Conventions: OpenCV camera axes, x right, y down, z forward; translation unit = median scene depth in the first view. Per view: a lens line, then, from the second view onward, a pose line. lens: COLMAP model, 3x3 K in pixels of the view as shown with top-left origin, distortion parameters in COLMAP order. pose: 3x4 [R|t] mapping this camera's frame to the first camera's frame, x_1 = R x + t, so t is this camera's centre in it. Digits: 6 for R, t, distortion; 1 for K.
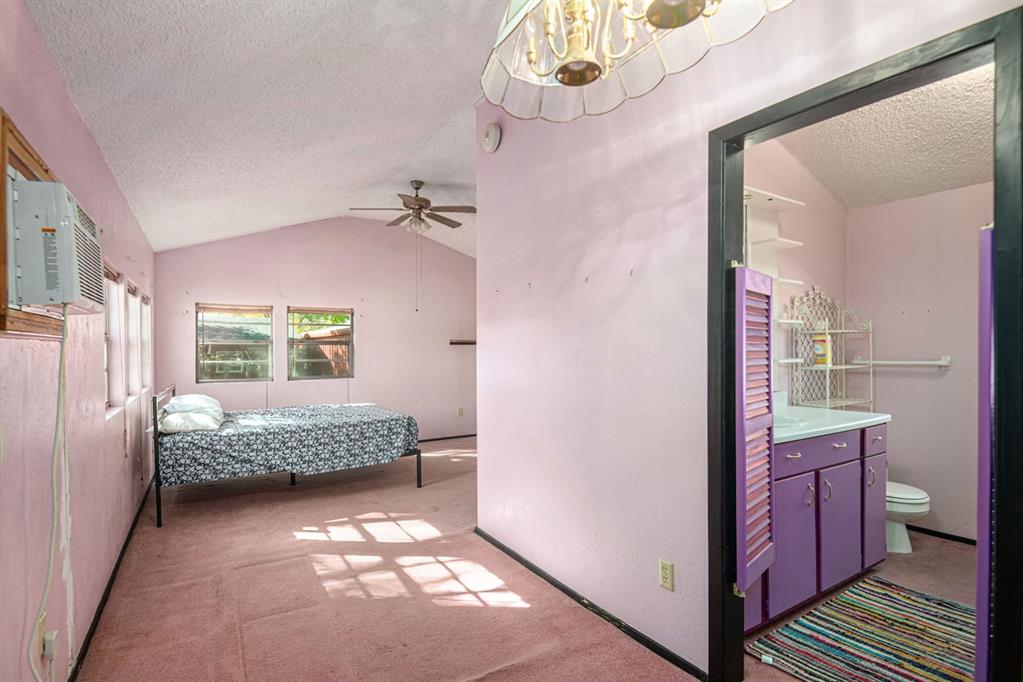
lens RADIAL K [[499.9, 0, 513.5], [0, 499.9, 348.8], [0, 0, 1]] dist [0.000767, 0.000066]
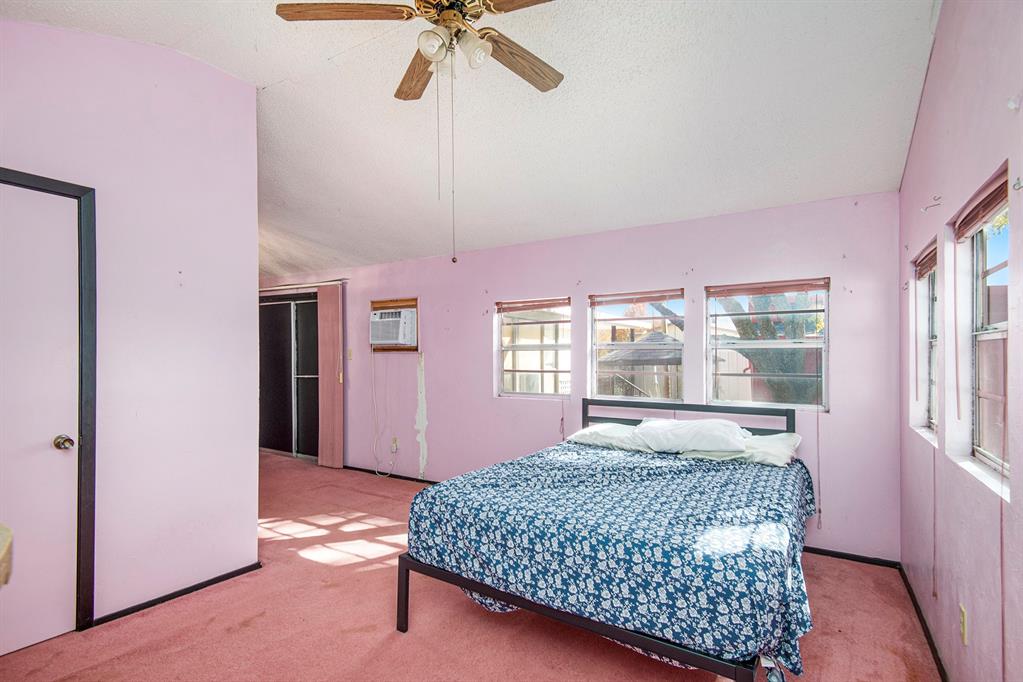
lens RADIAL K [[499.9, 0, 513.5], [0, 499.9, 348.8], [0, 0, 1]] dist [0.000767, 0.000066]
pose [[-0.892178, 0.001675, -0.451681, -0.088463], [0.001162, 0.999998, 0.001414, -0.020535], [0.451682, 0.000737, -0.892179, 2.256162]]
